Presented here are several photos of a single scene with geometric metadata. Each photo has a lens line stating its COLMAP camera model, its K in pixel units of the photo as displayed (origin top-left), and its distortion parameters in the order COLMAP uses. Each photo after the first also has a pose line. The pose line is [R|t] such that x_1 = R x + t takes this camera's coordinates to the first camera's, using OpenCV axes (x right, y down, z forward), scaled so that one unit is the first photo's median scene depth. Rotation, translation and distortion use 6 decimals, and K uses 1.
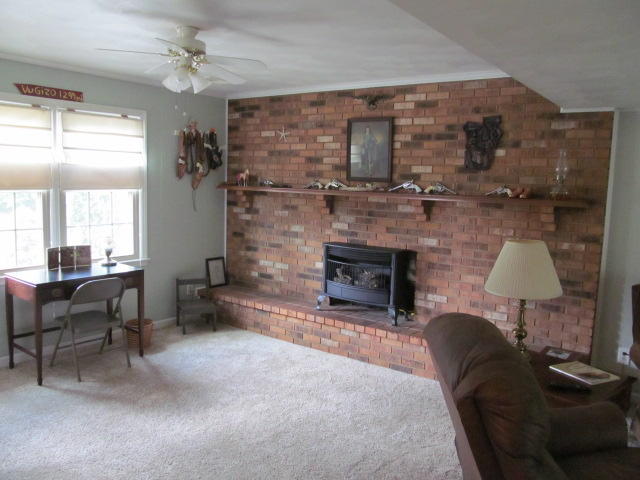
lens RADIAL K [[526.9, 0, 322.3], [0, 526.9, 239.7], [0, 0, 1]] dist [-0.053190, 0.010441]
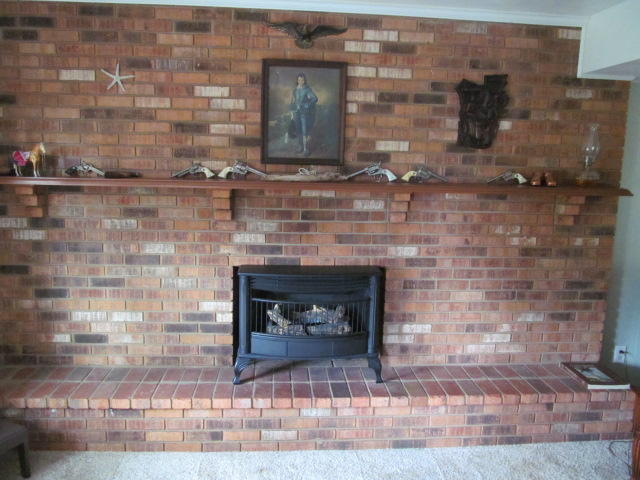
lens RADIAL K [[526.9, 0, 318.2], [0, 526.9, 240.1], [0, 0, 1]] dist [-0.053190, 0.010441]
pose [[0.765694, -0.111252, 0.633510, -0.305305], [0.072478, 0.993578, 0.086885, -0.075108], [-0.639108, -0.020612, 0.768841, 0.509093]]
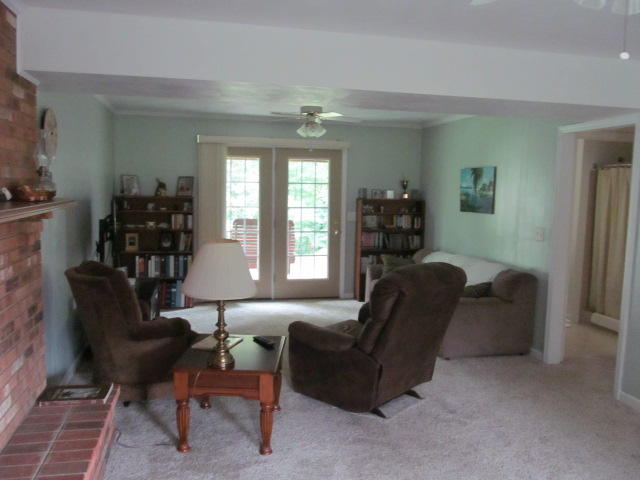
lens RADIAL K [[526.9, 0, 319.6], [0, 526.9, 239.4], [0, 0, 1]] dist [-0.053190, 0.010441]
pose [[-0.753695, -0.104975, 0.648787, -0.248493], [0.034575, 0.979462, 0.198645, -0.120653], [-0.656315, 0.172149, -0.734585, 1.022400]]
